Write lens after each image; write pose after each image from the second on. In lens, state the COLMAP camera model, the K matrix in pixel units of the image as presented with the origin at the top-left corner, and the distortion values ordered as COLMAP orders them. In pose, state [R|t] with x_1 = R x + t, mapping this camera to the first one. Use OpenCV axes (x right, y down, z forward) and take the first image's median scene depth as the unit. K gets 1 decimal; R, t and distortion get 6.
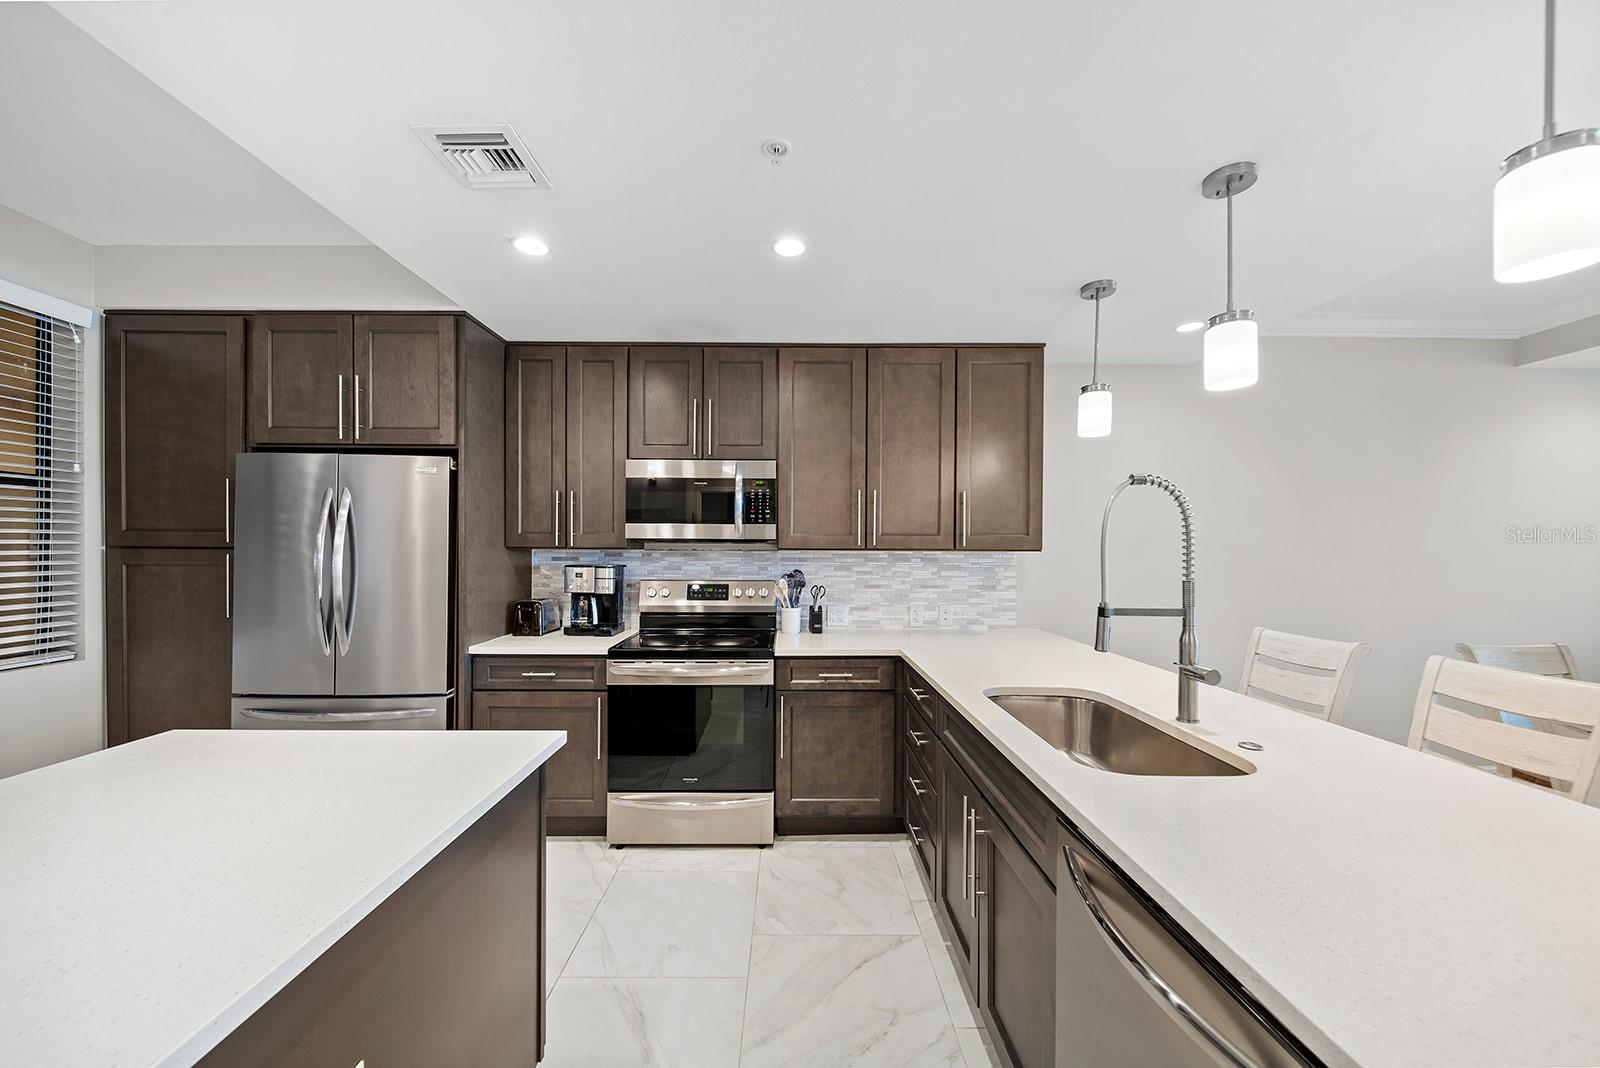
lens RADIAL K [[577.8, 0, 801.2], [0, 577.8, 553.1], [0, 0, 1]] dist [-0.003363, -0.000152]
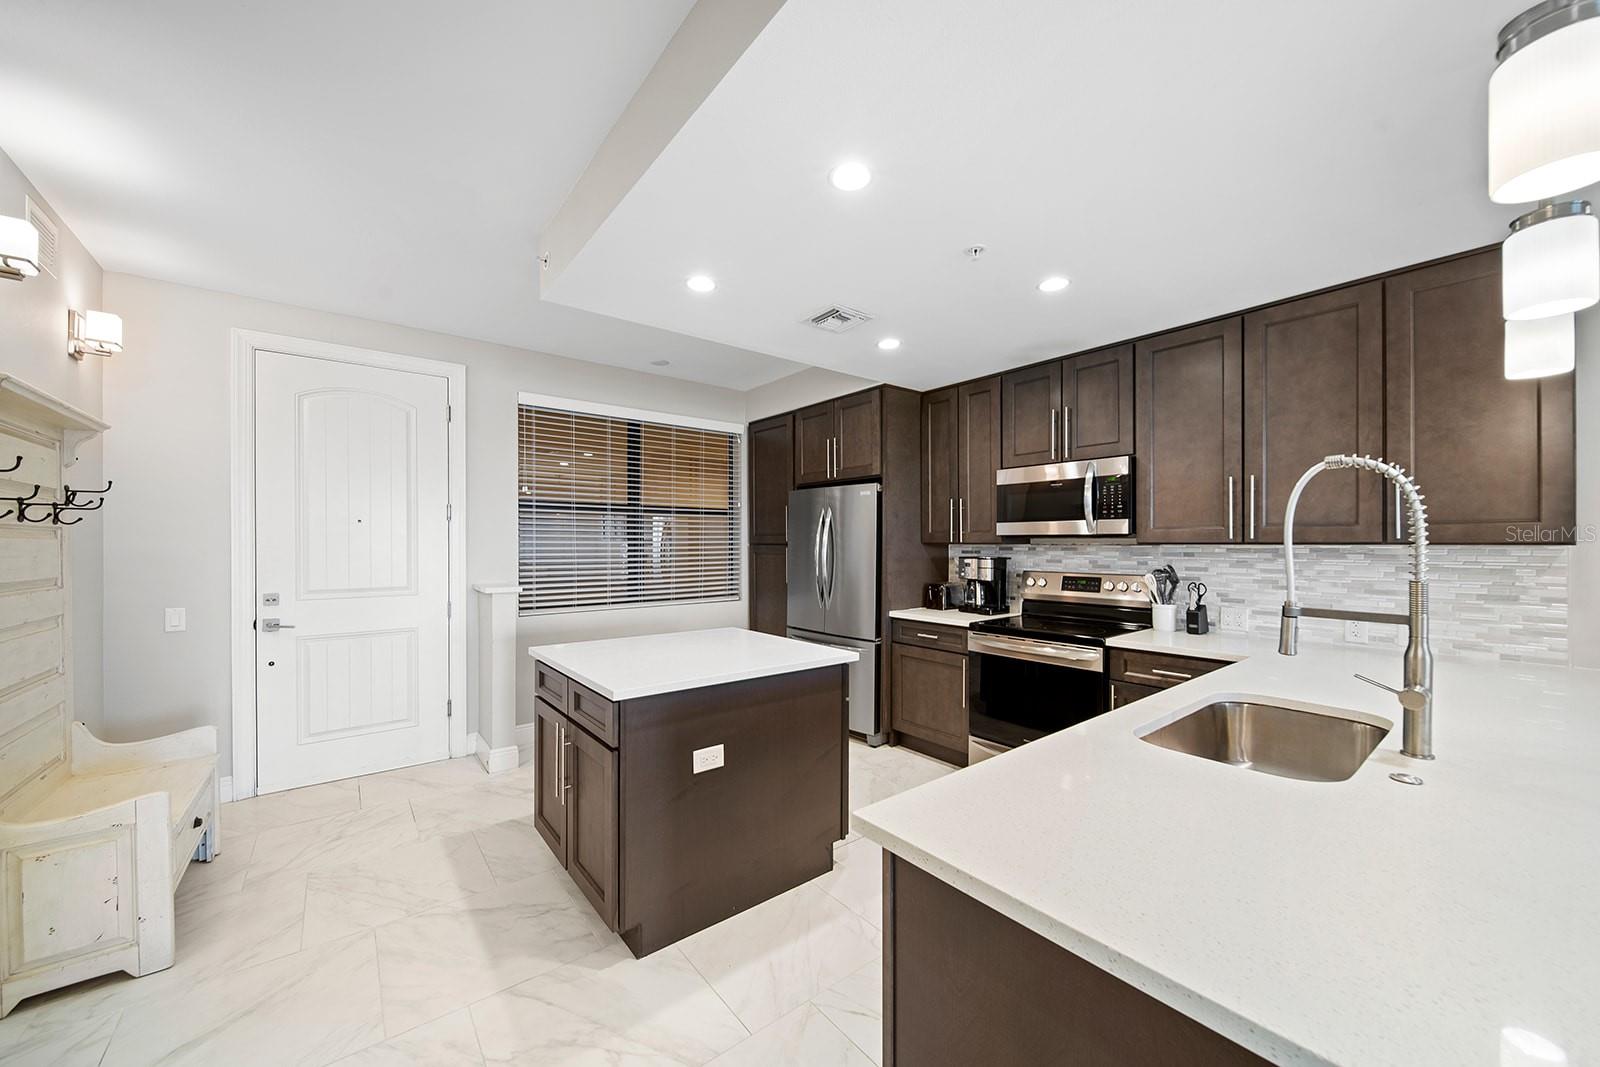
lens RADIAL K [[577.8, 0, 789.2], [0, 577.8, 548.5], [0, 0, 1]] dist [-0.003363, -0.000152]
pose [[0.612065, 0.001724, -0.790806, 0.391411], [-0.001419, 0.999998, 0.001082, 0.001587], [0.790806, 0.000460, 0.612066, -0.087436]]
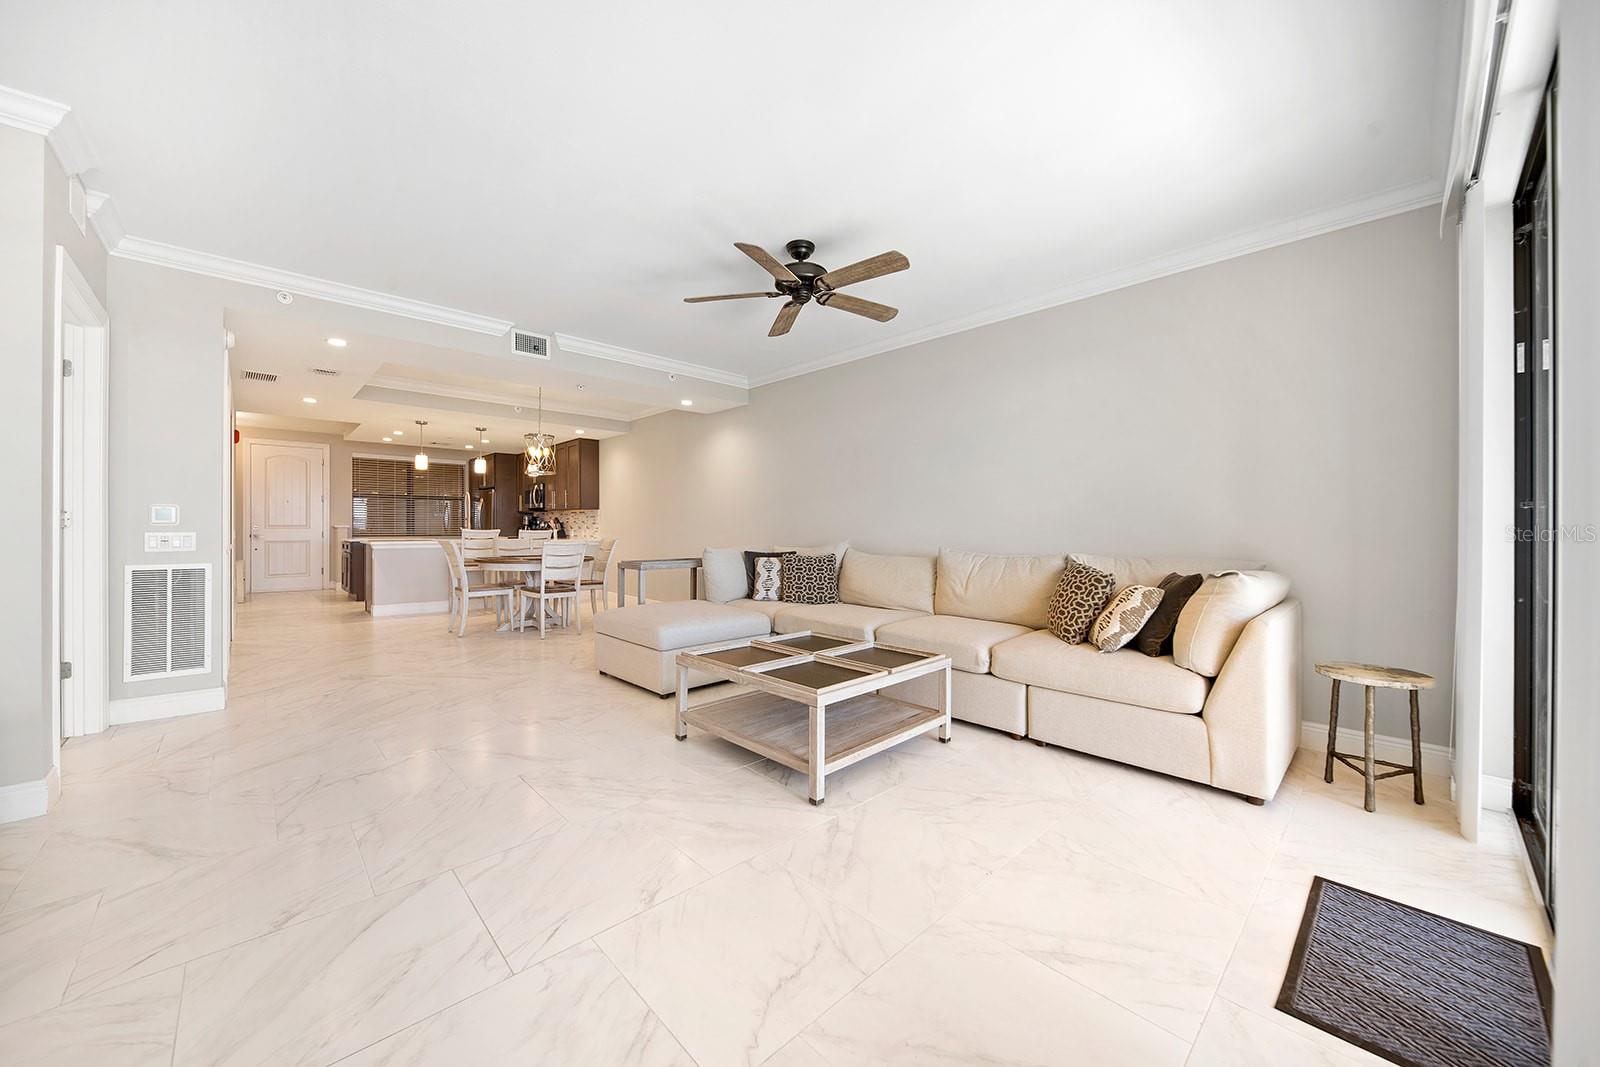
lens RADIAL K [[577.8, 0, 792.3], [0, 577.8, 527.8], [0, 0, 1]] dist [-0.003363, -0.000152]
pose [[0.687075, -0.000965, -0.726585, 3.520093], [-0.006245, 0.999954, -0.007234, 0.110937], [0.726559, 0.009508, 0.687038, -0.238250]]
